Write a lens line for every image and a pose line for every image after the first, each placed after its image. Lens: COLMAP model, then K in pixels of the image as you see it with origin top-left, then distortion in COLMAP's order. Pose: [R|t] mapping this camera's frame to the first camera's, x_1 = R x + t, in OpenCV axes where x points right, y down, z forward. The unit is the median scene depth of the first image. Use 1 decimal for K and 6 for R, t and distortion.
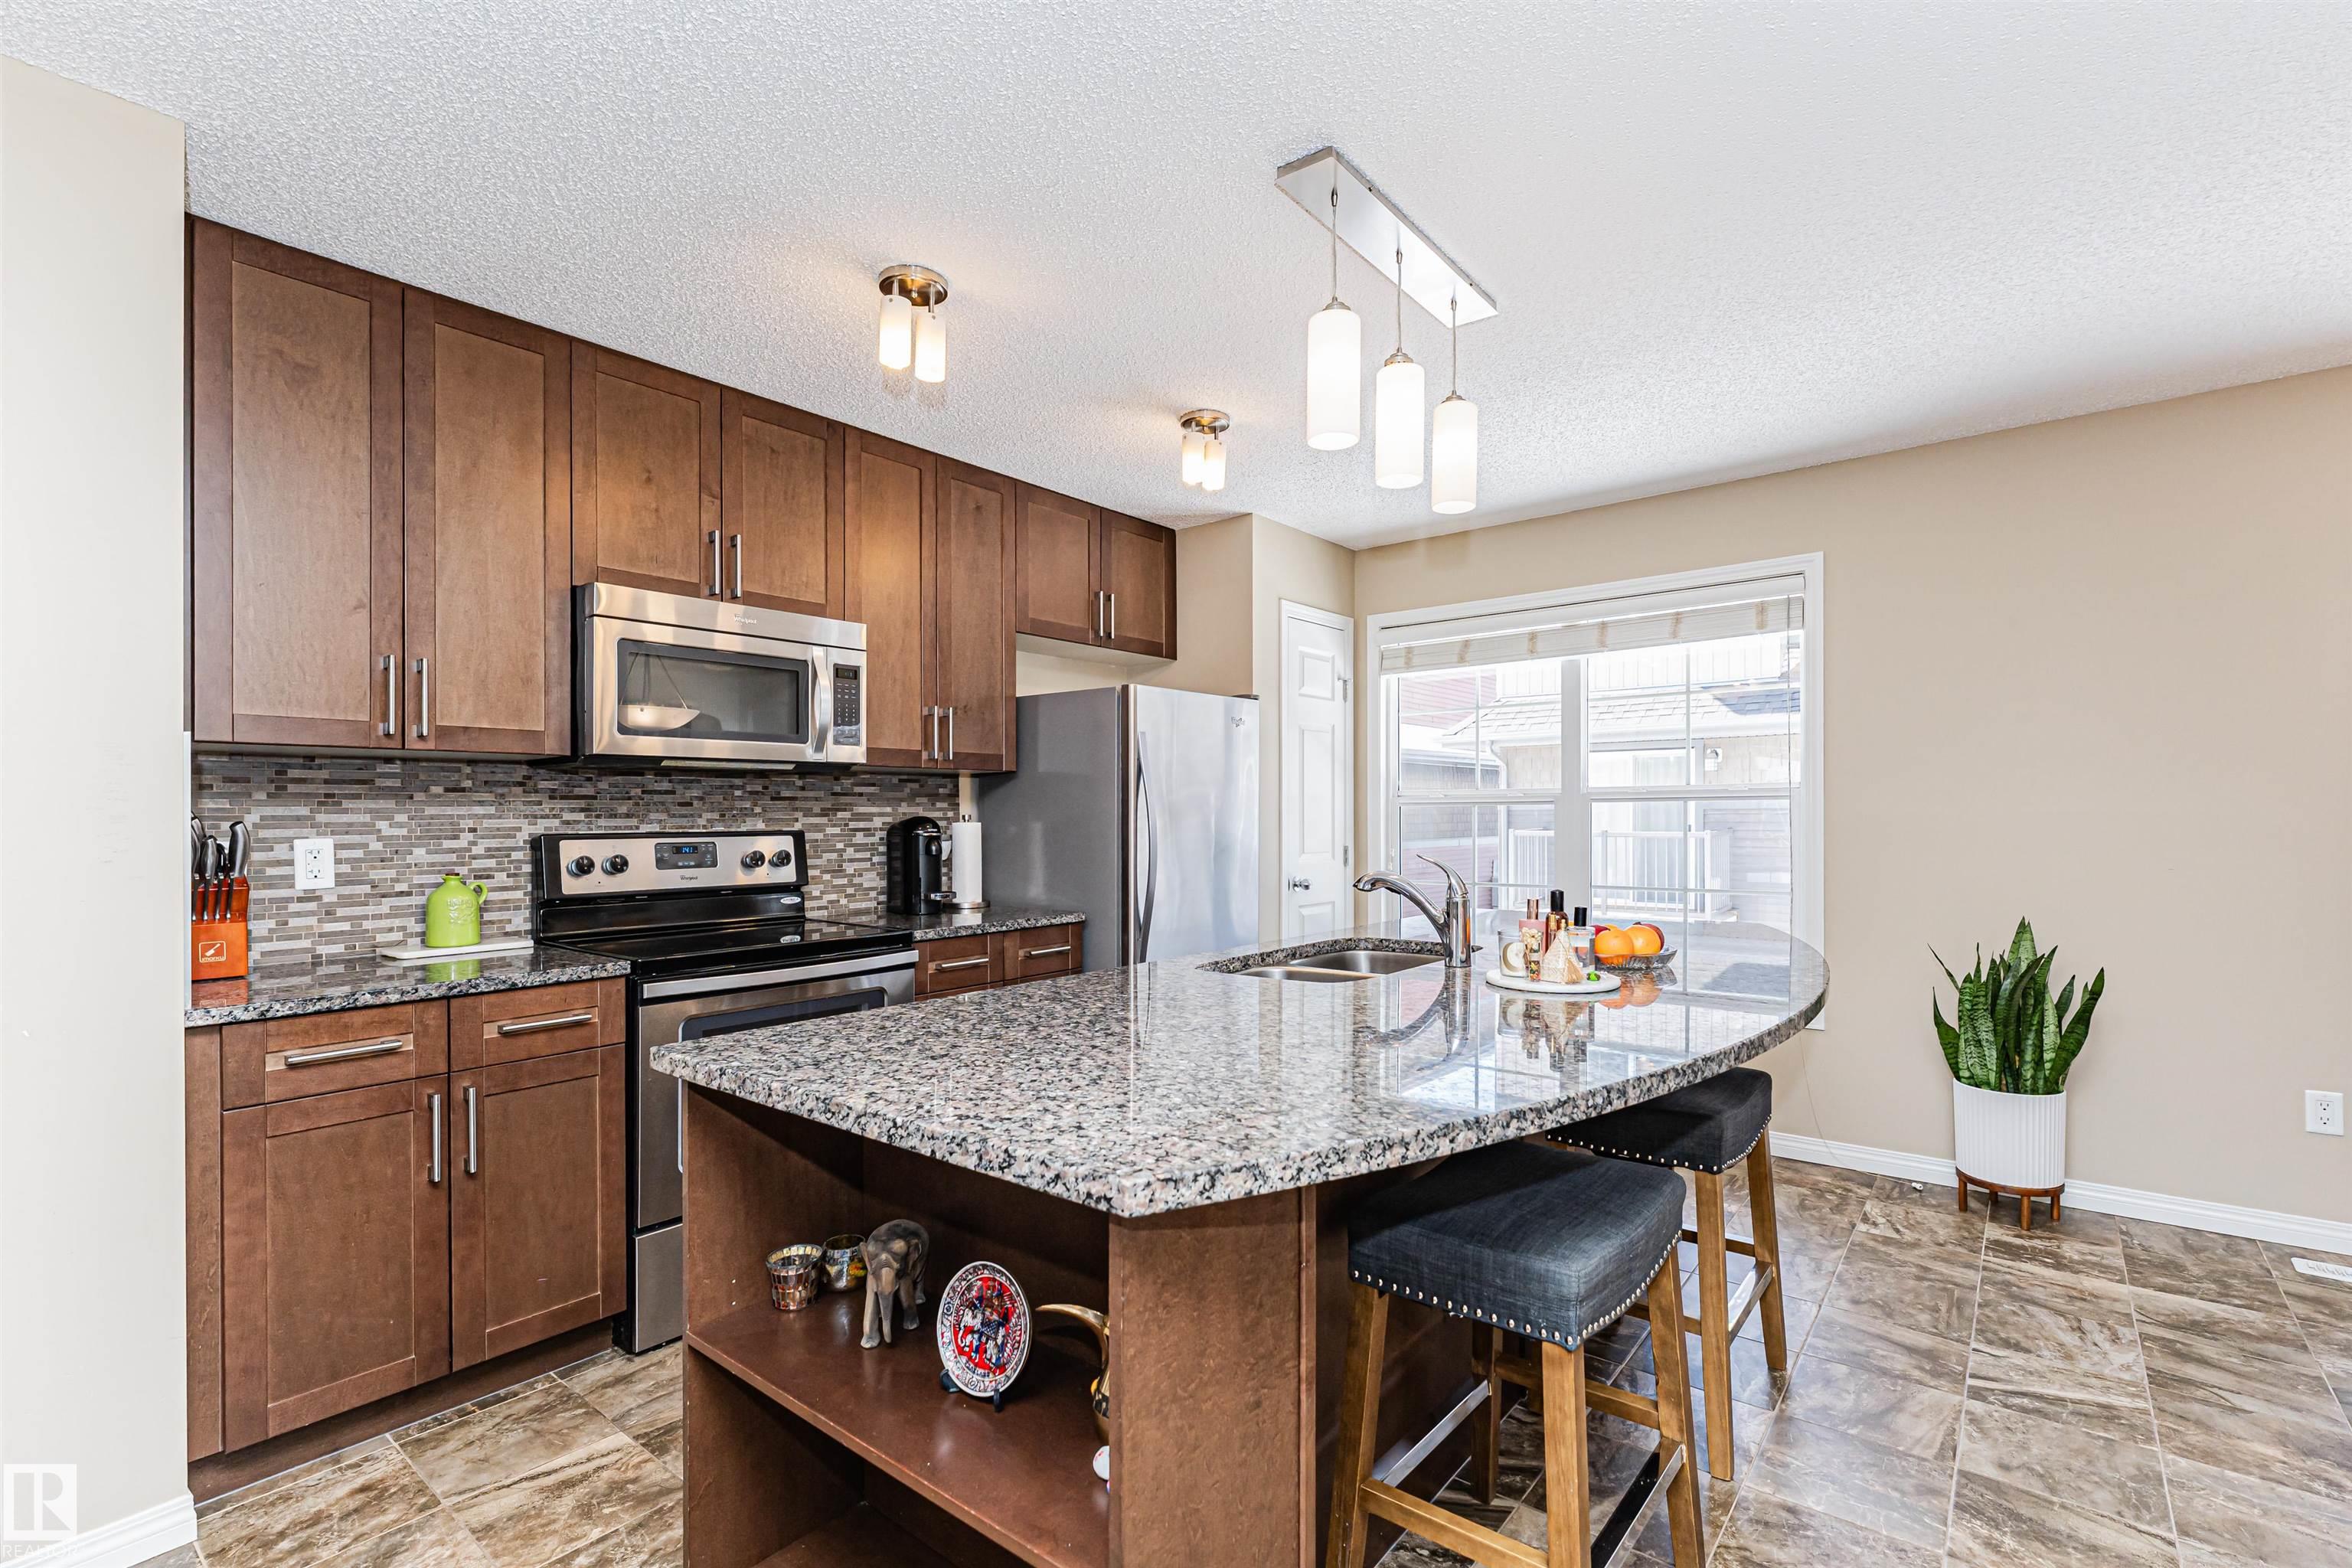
lens RADIAL K [[1045.9, 0, 1187.9], [0, 1045.9, 814.7], [0, 0, 1]] dist [-0.001185, -0.000950]
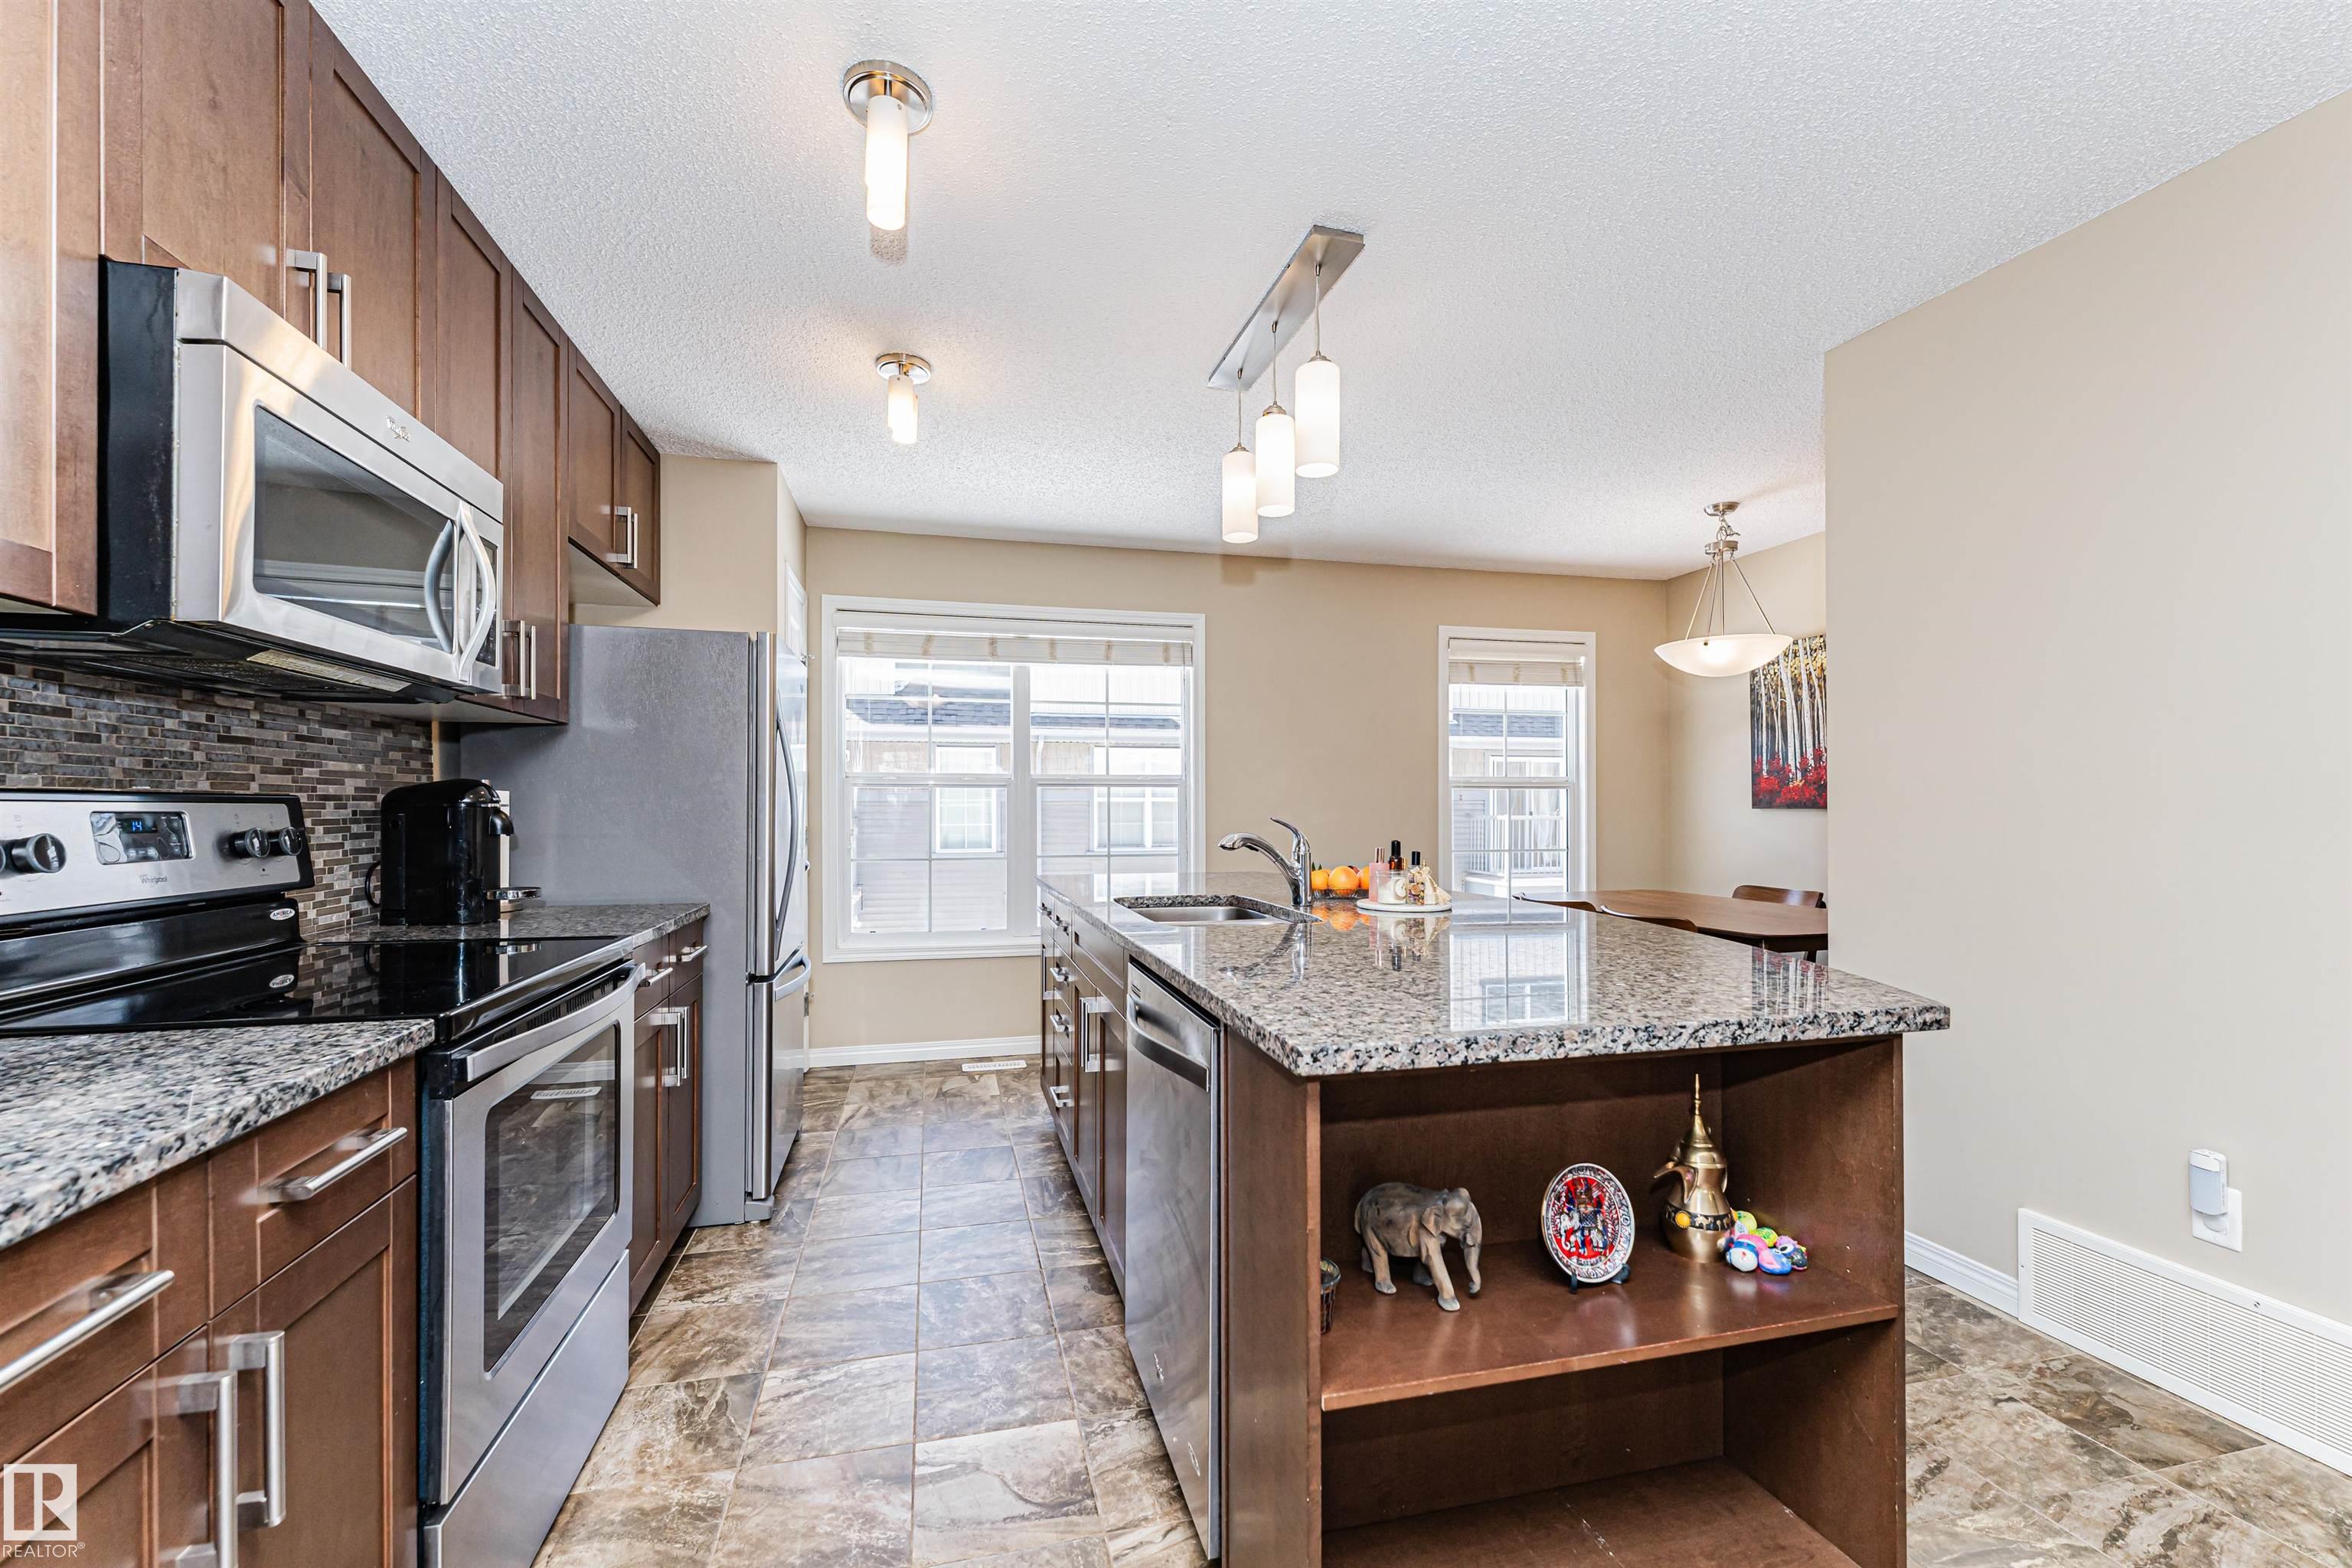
lens RADIAL K [[941.5, 0, 1151.0], [0, 941.5, 806.1], [0, 0, 1]] dist [0.001002, -0.000269]
pose [[0.612900, 0.008727, 0.790112, -0.547610], [-0.005769, 0.999962, -0.006570, 0.024256], [-0.790139, -0.000531, 0.612927, 0.322286]]
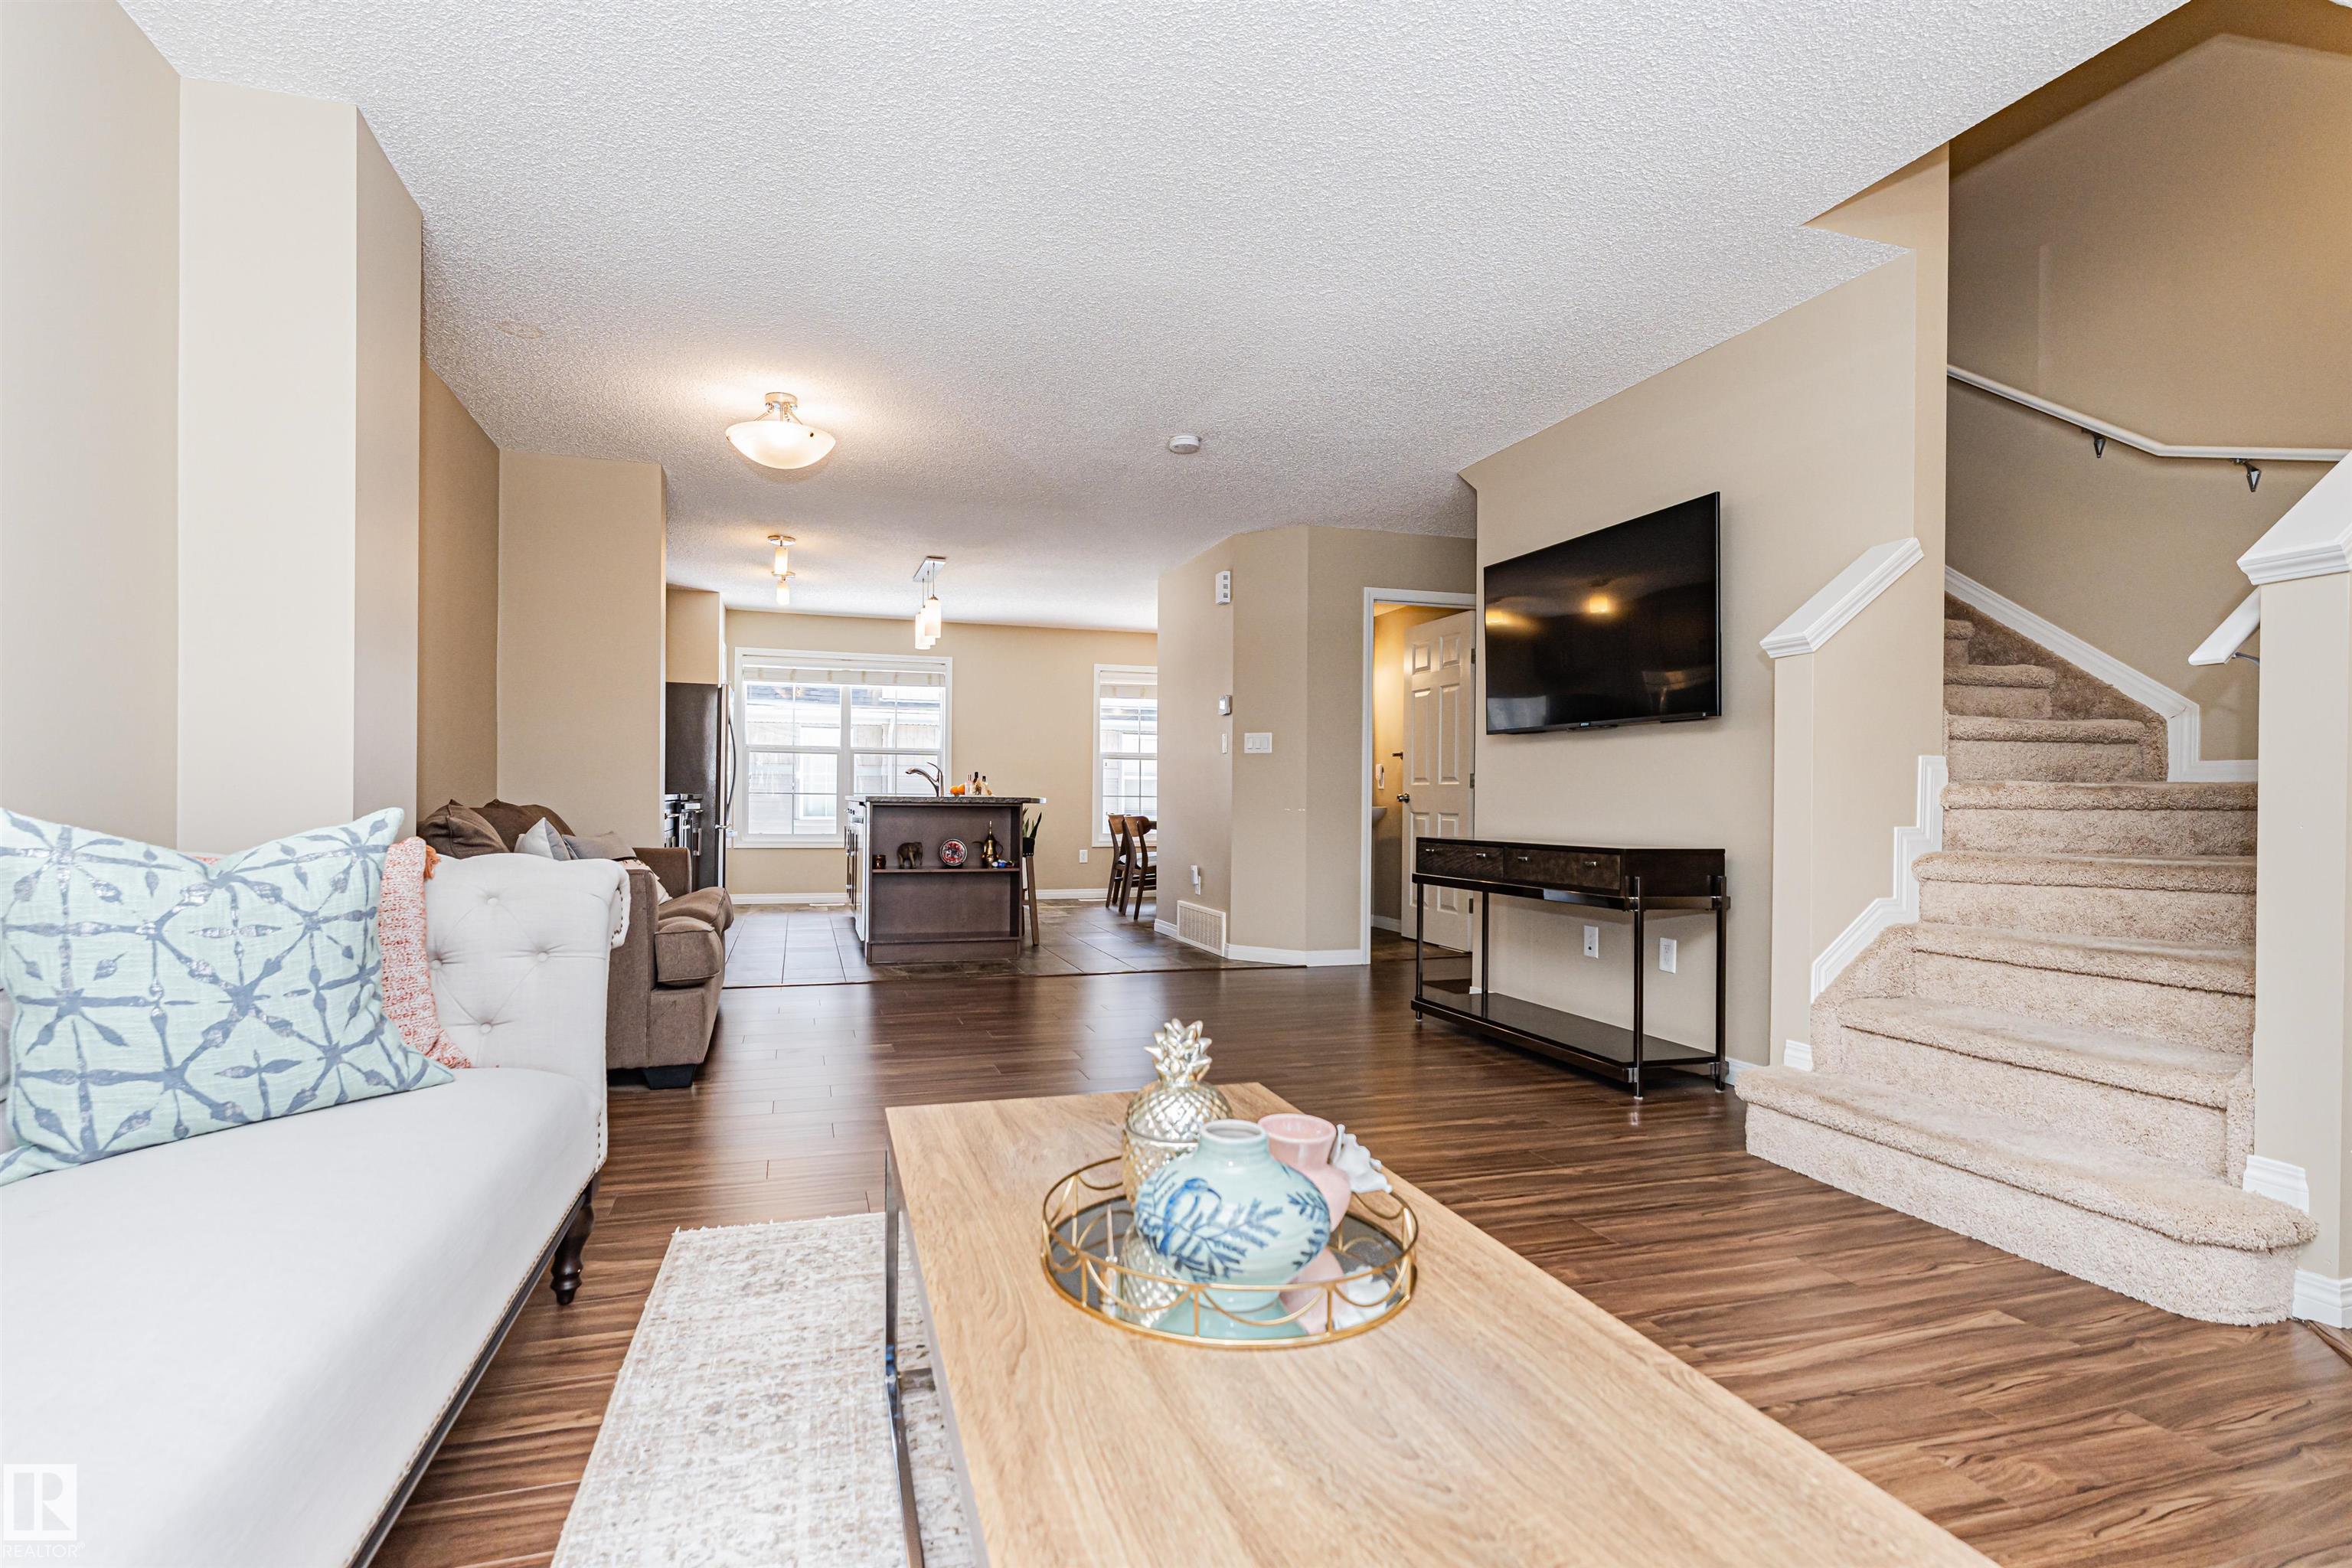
lens RADIAL K [[1089.3, 0, 1063.3], [0, 1089.3, 794.5], [0, 0, 1]] dist [-0.010888, -0.000063]
pose [[0.604174, 0.019374, 0.796617, -1.572081], [-0.018755, 0.999773, -0.010090, 0.118996], [-0.796632, -0.008844, 0.604400, -0.958176]]
